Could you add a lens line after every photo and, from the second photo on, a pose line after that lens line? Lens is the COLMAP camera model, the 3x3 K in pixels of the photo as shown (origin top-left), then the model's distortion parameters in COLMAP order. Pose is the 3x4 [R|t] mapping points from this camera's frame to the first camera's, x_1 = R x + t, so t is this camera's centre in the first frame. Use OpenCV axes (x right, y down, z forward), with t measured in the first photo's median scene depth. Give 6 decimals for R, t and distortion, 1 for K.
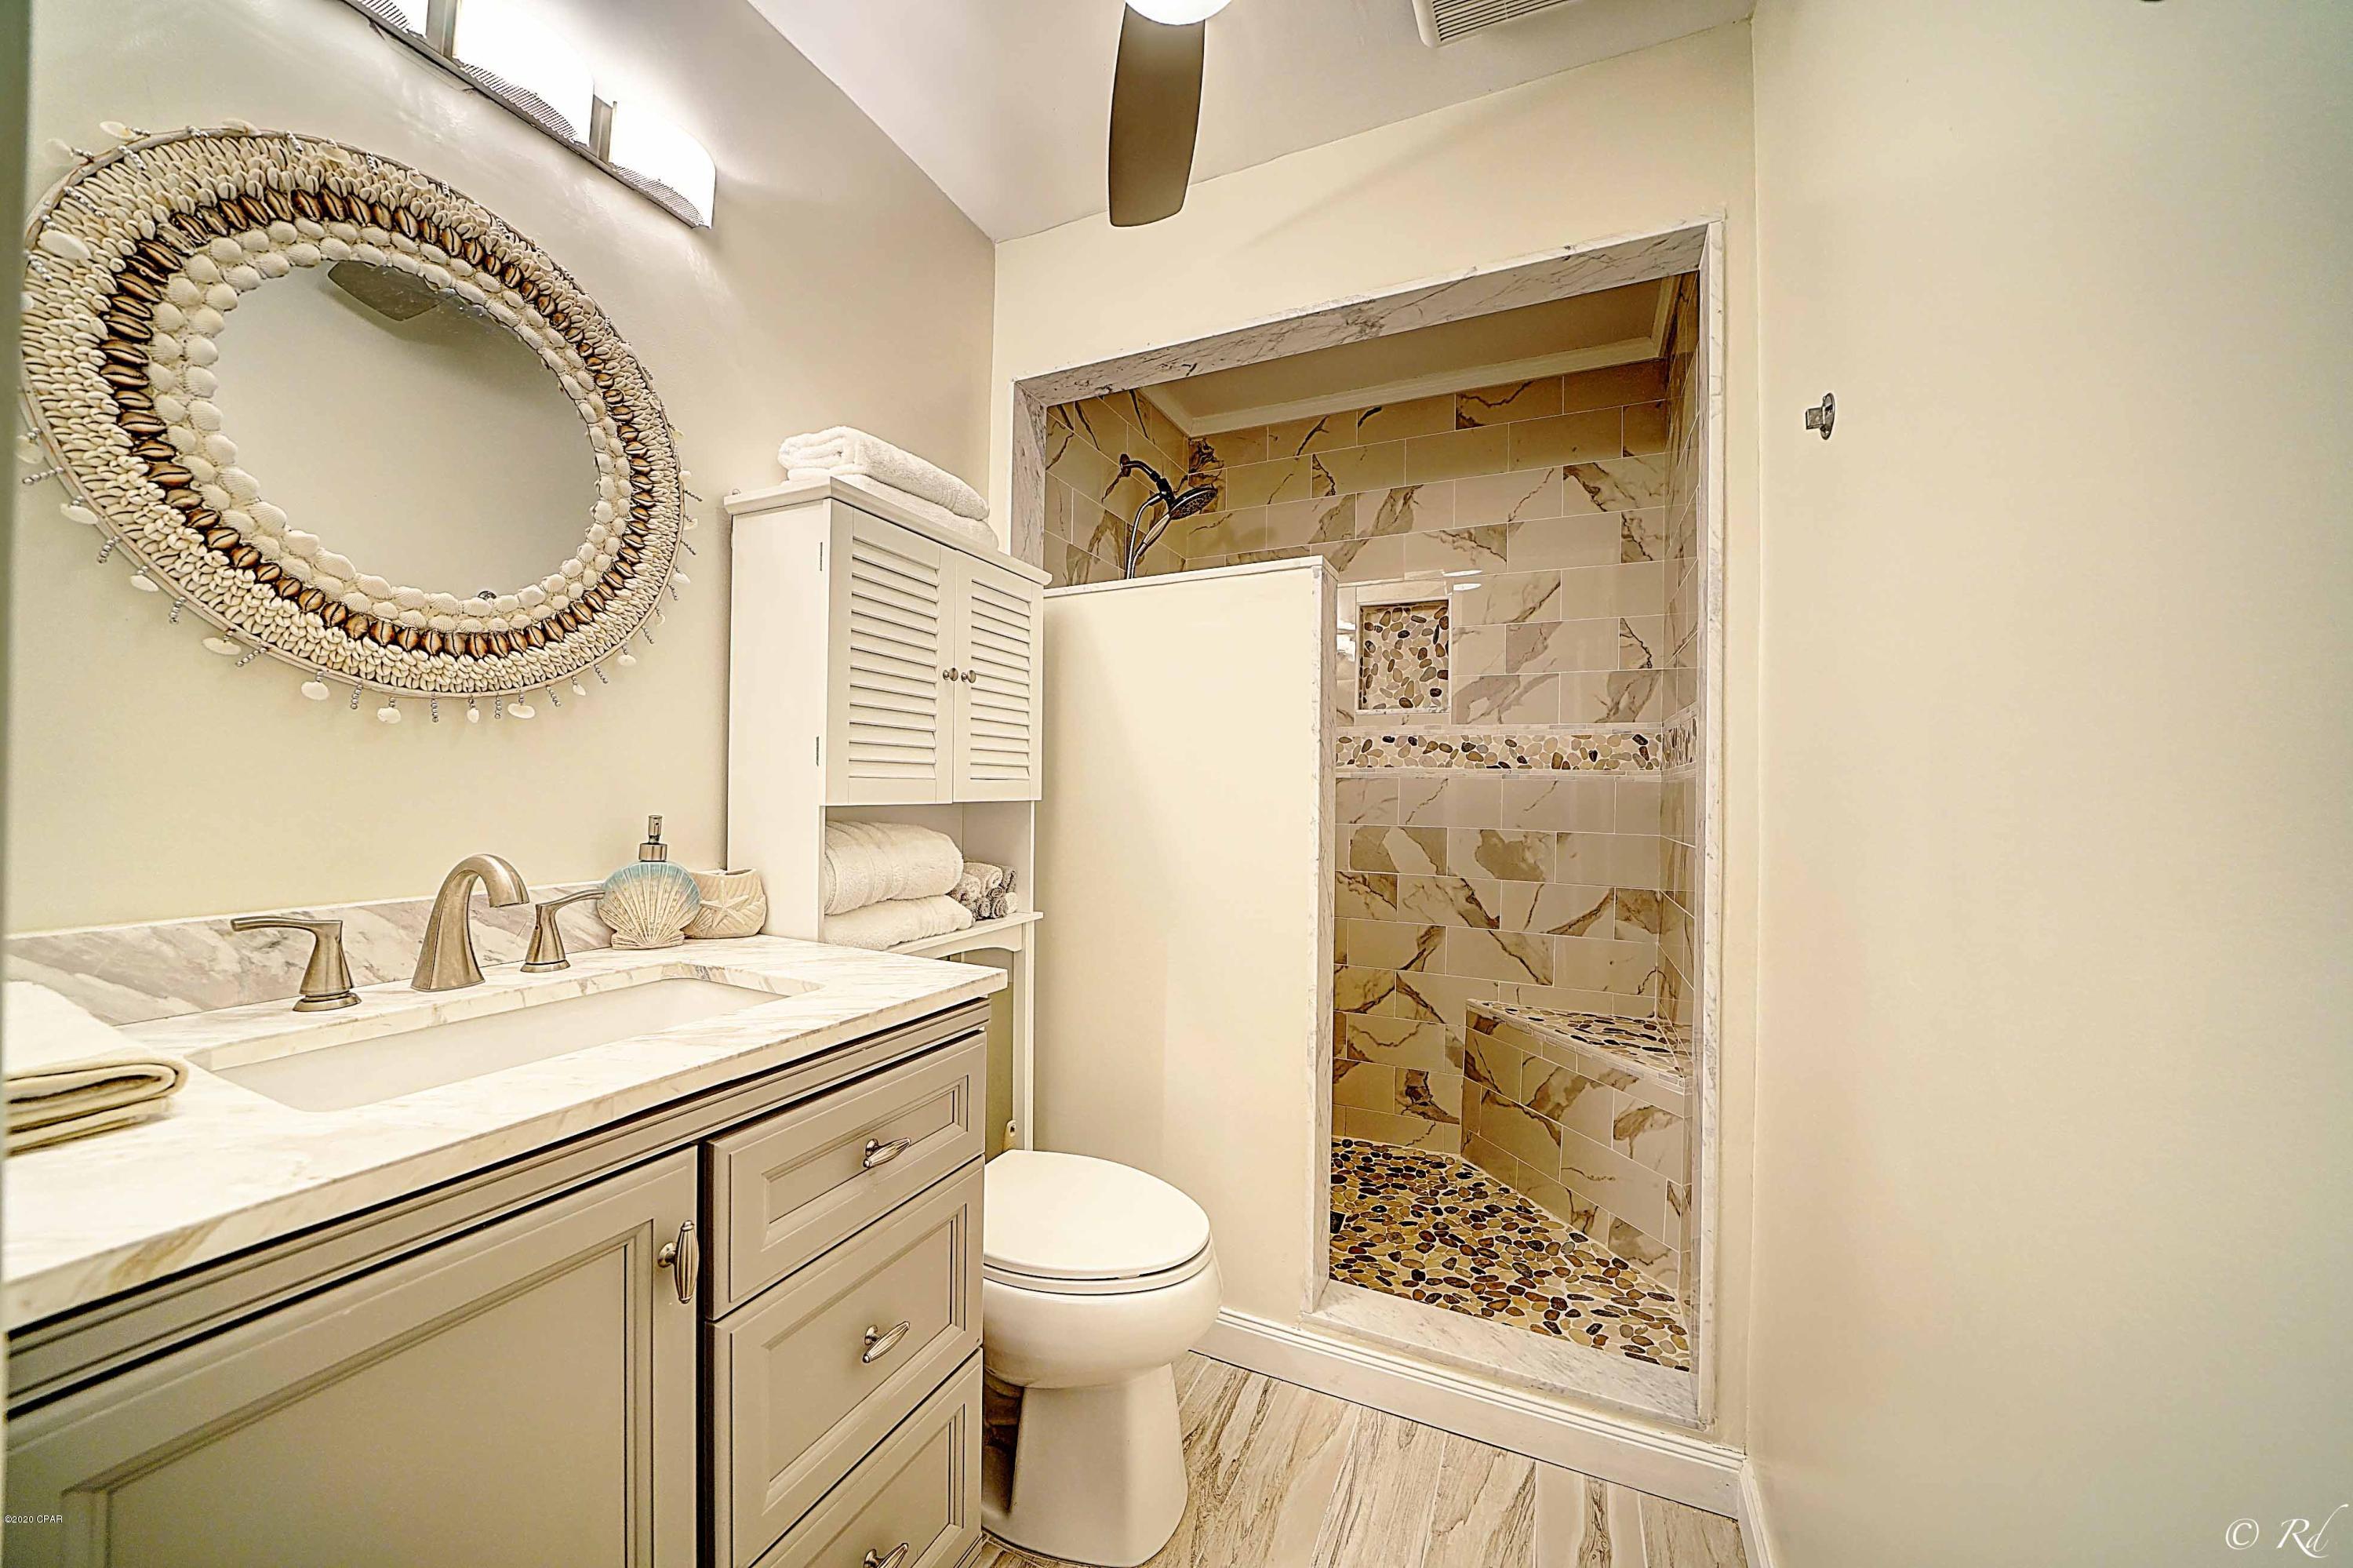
lens RADIAL K [[821.6, 0, 1171.5], [0, 821.6, 781.8], [0, 0, 1]] dist [-0.017396, 0.000230]
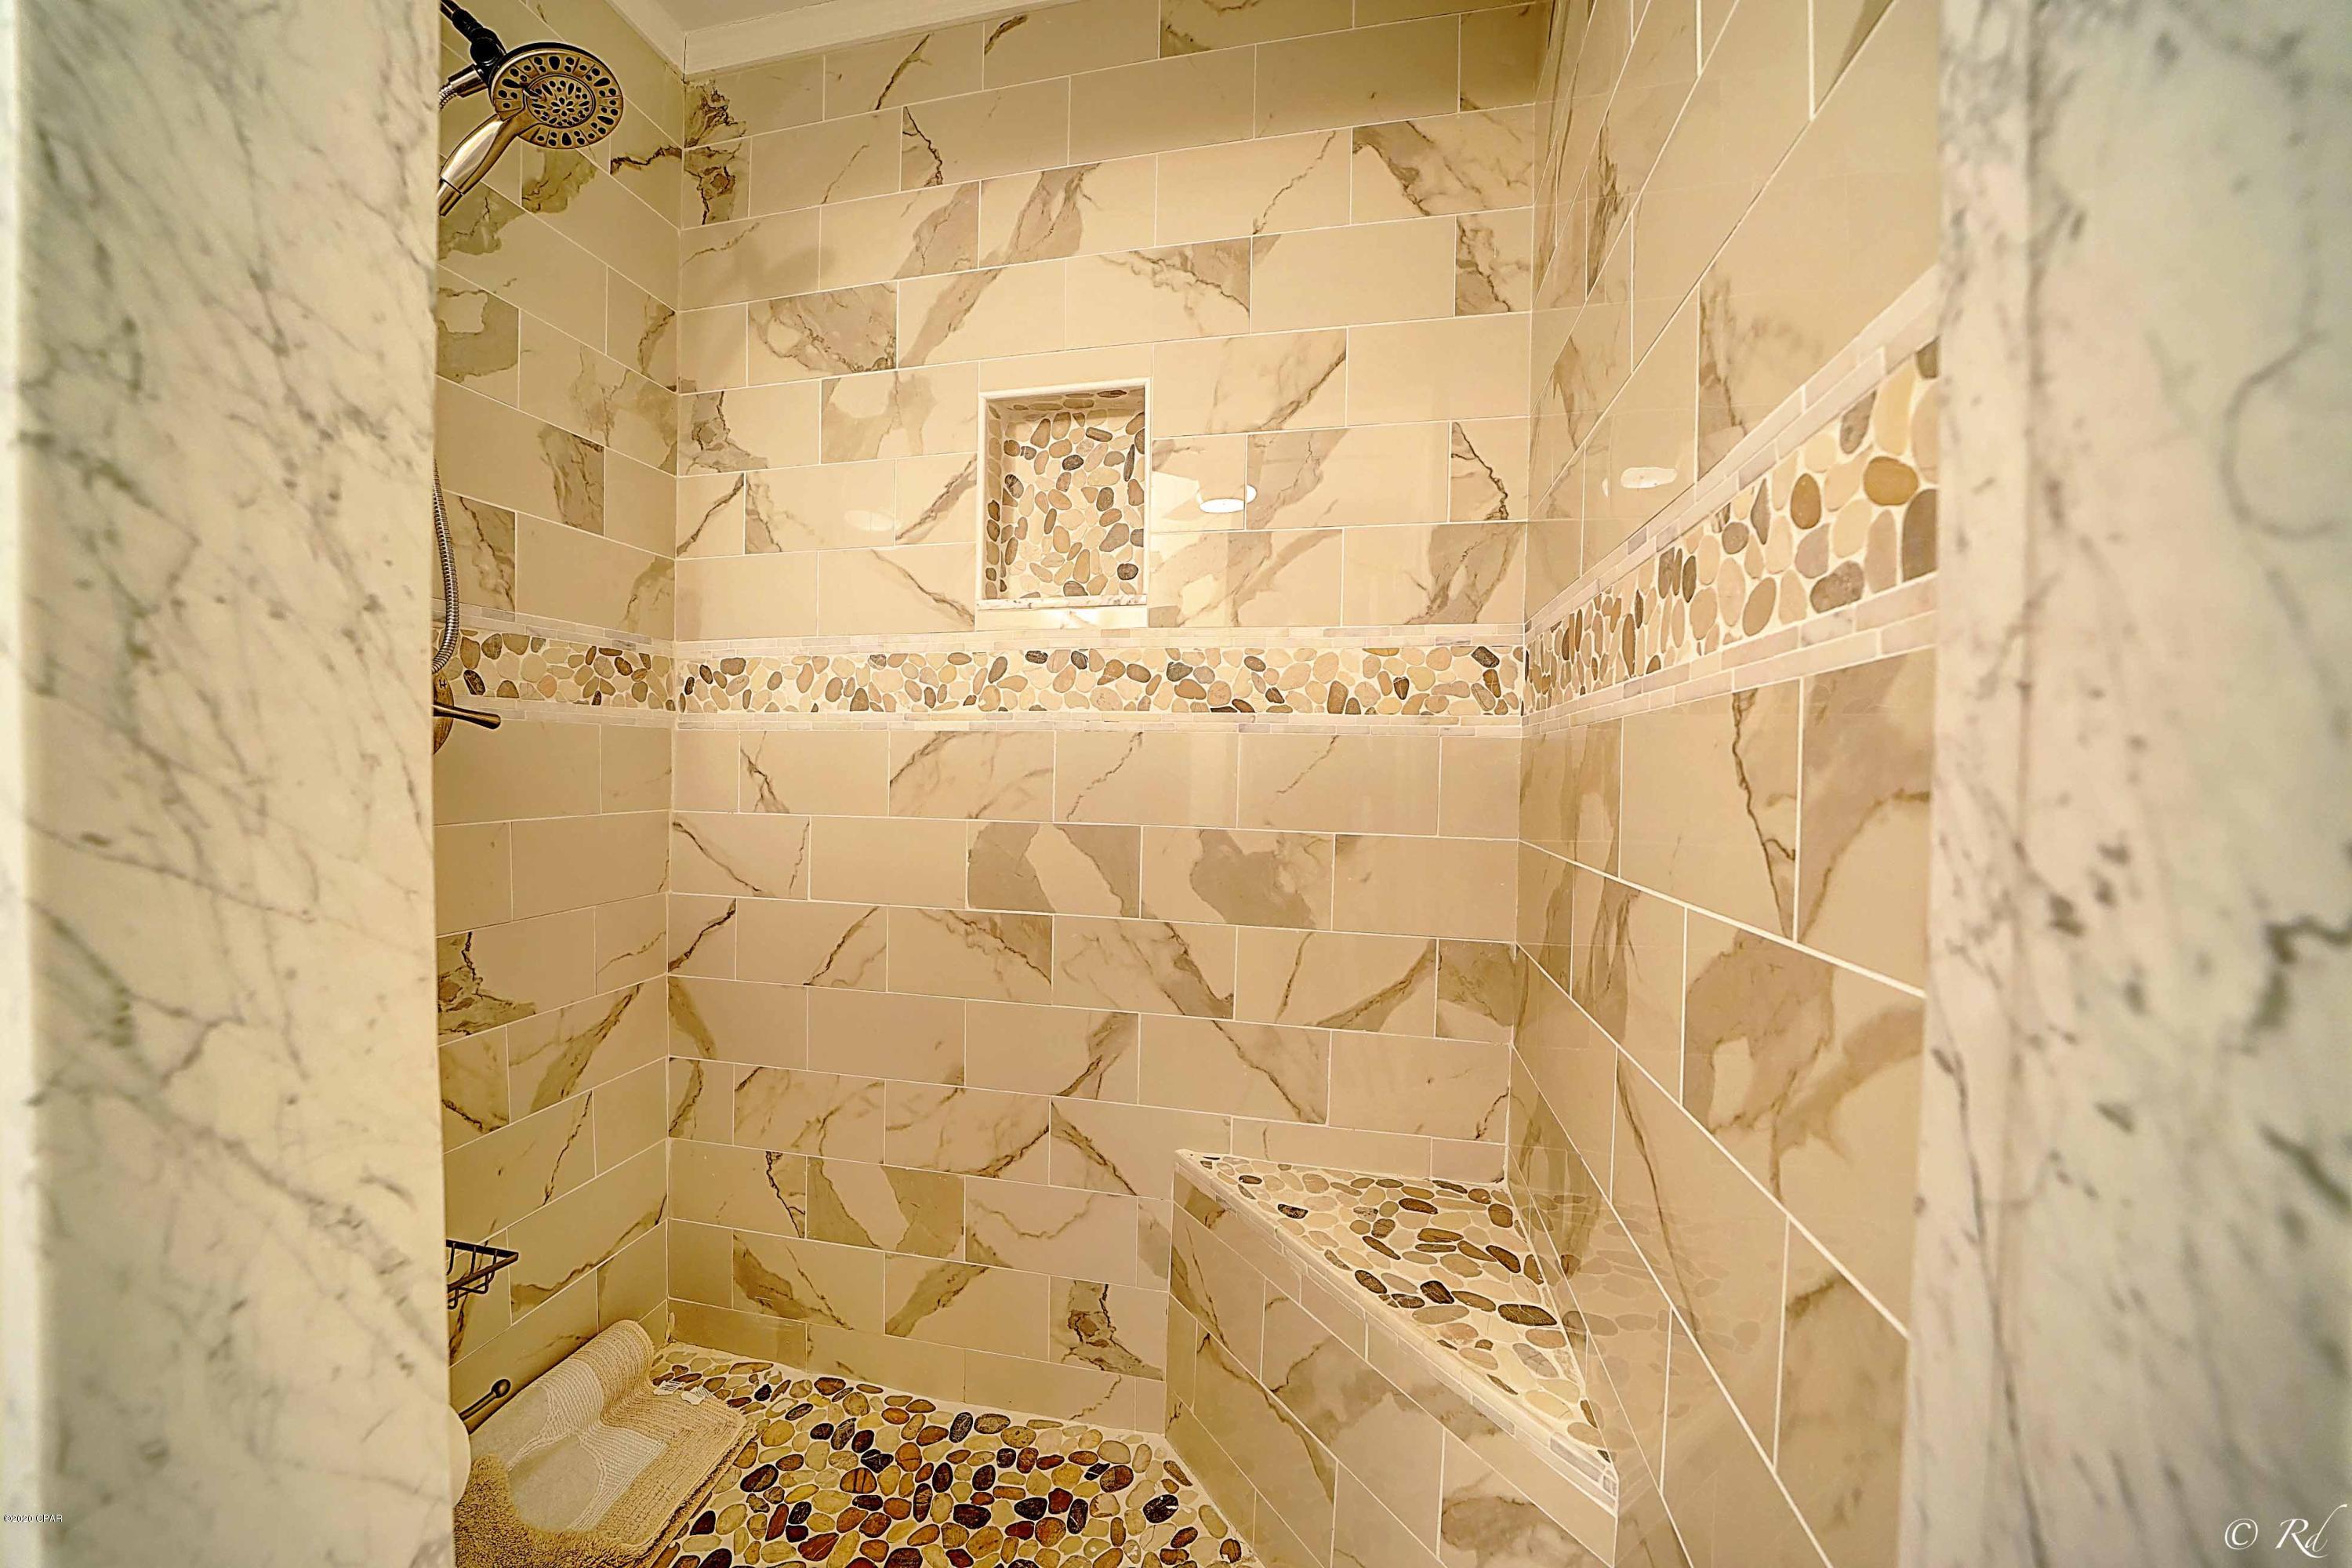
lens RADIAL K [[821.2, 0, 1171.0], [0, 821.2, 781.8], [0, 0, 1]] dist [-0.017396, 0.000230]
pose [[0.975857, -0.005403, 0.218343, 0.246906], [-0.001603, 0.999490, 0.031900, 0.011140], [-0.218404, -0.031480, 0.975351, 0.498502]]
